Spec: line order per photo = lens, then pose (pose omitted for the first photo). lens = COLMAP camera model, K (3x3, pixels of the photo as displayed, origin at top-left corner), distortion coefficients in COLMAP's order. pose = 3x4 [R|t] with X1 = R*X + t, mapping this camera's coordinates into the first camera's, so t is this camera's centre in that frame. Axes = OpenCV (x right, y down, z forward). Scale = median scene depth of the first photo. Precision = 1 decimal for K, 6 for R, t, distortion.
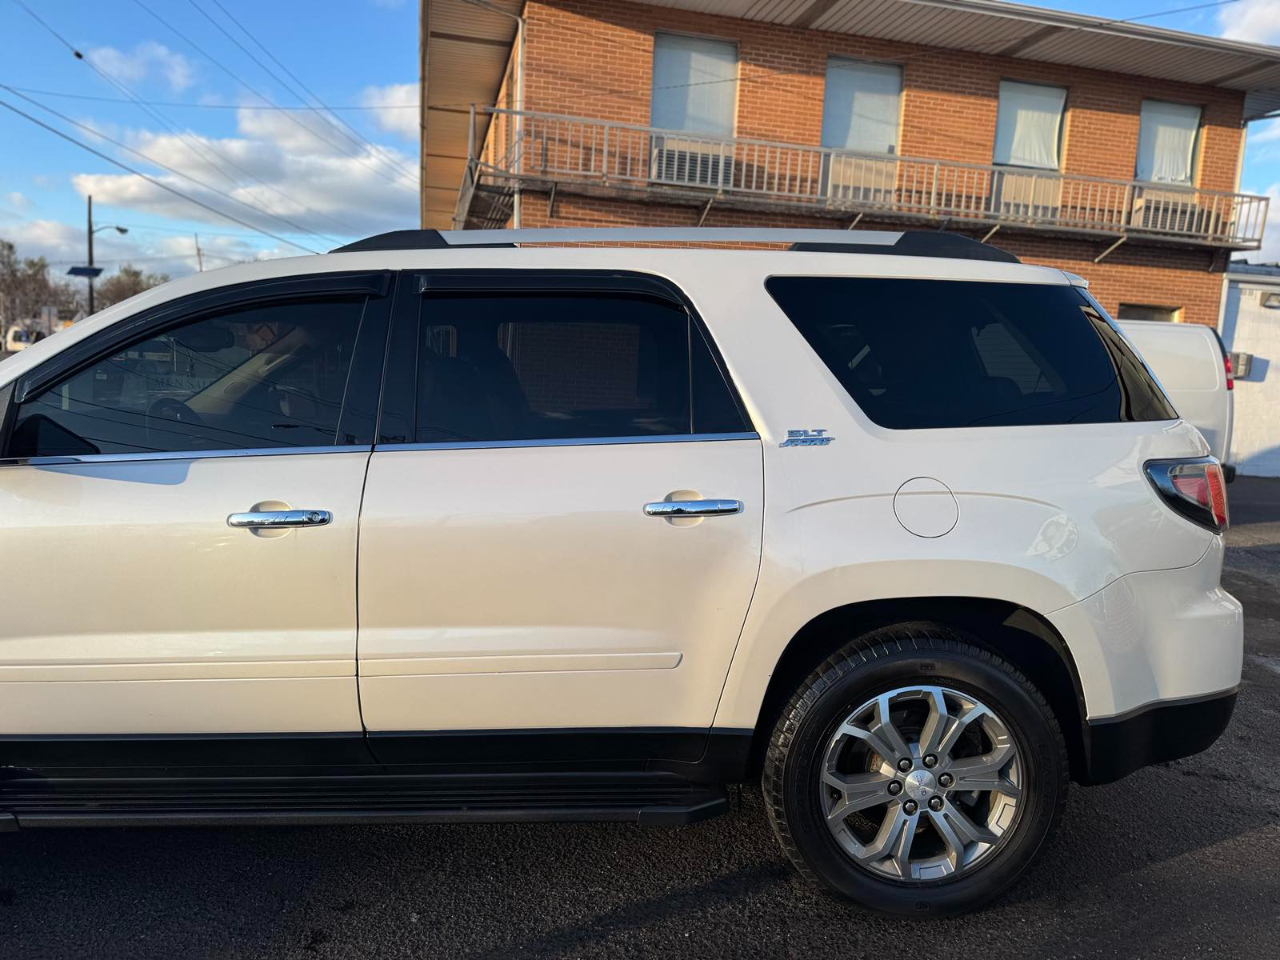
lens RADIAL K [[900.8, 0, 639.1], [0, 900.8, 489.2], [0, 0, 1]] dist [0.056446, -0.063870]
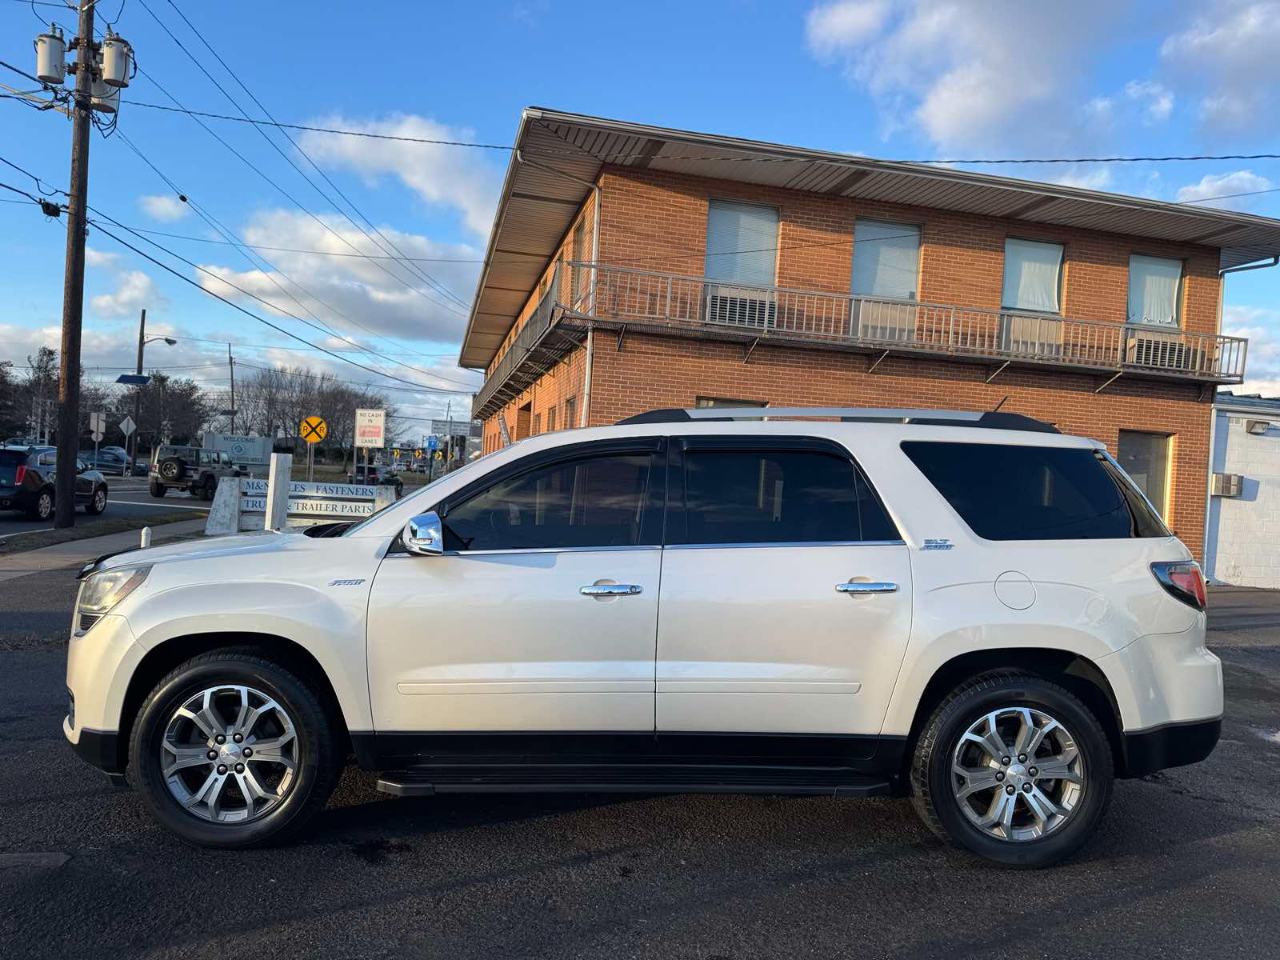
lens RADIAL K [[903.2, 0, 640.0], [0, 903.2, 480.0], [0, 0, 1]] dist [0.052575, -0.058738]
pose [[0.999919, 0.012524, -0.002378, -0.064889], [-0.012724, 0.991921, -0.126215, 0.007282], [0.000778, 0.126235, 0.992000, -0.115862]]
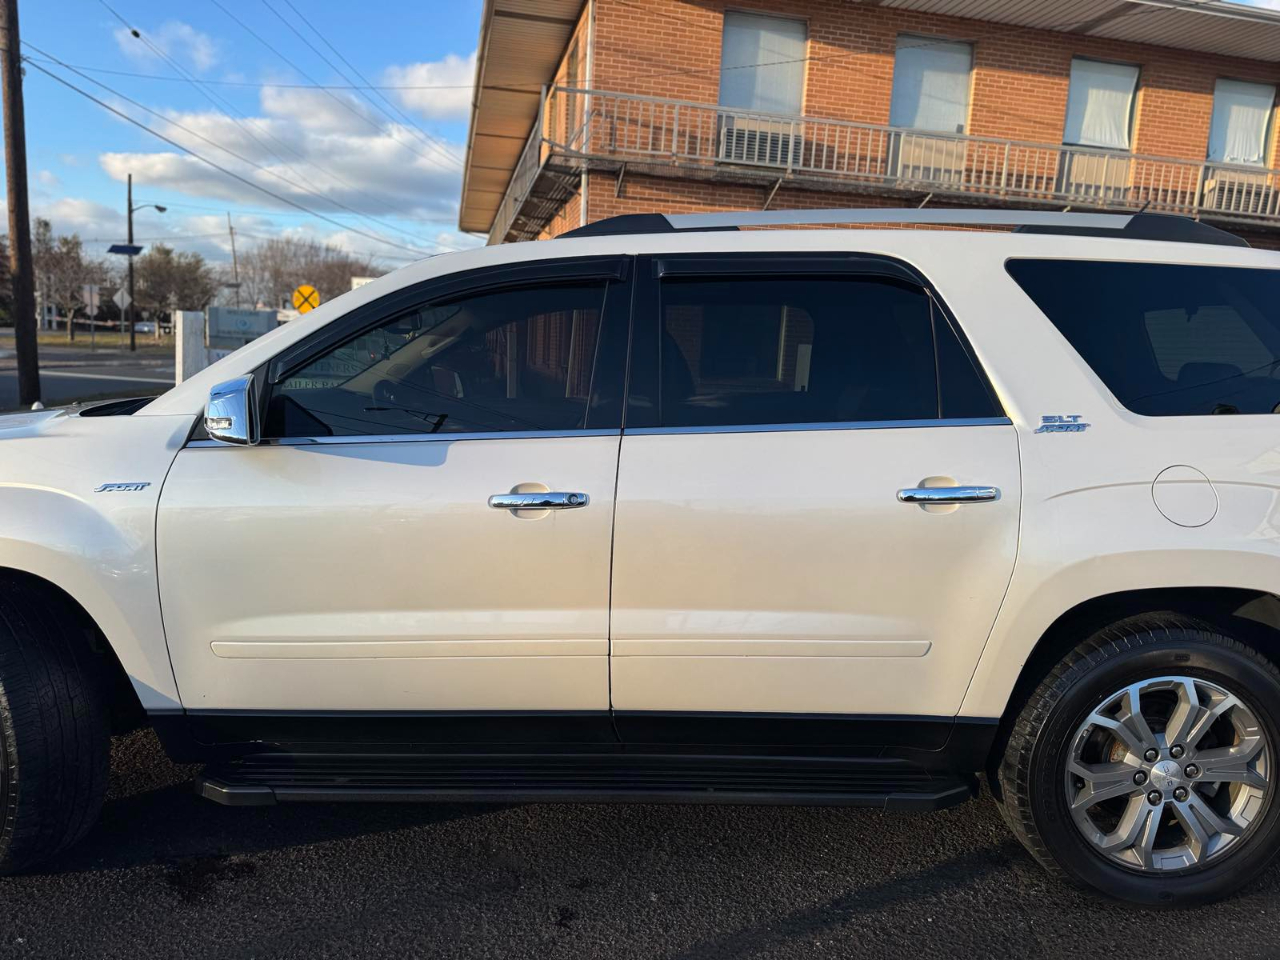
lens RADIAL K [[900.7, 0, 638.7], [0, 900.7, 483.6], [0, 0, 1]] dist [0.047374, -0.050632]
pose [[0.999712, 0.009420, -0.022079, -0.049304], [-0.009081, 0.999841, 0.015378, -0.000593], [0.022221, -0.015173, 0.999638, -0.000167]]
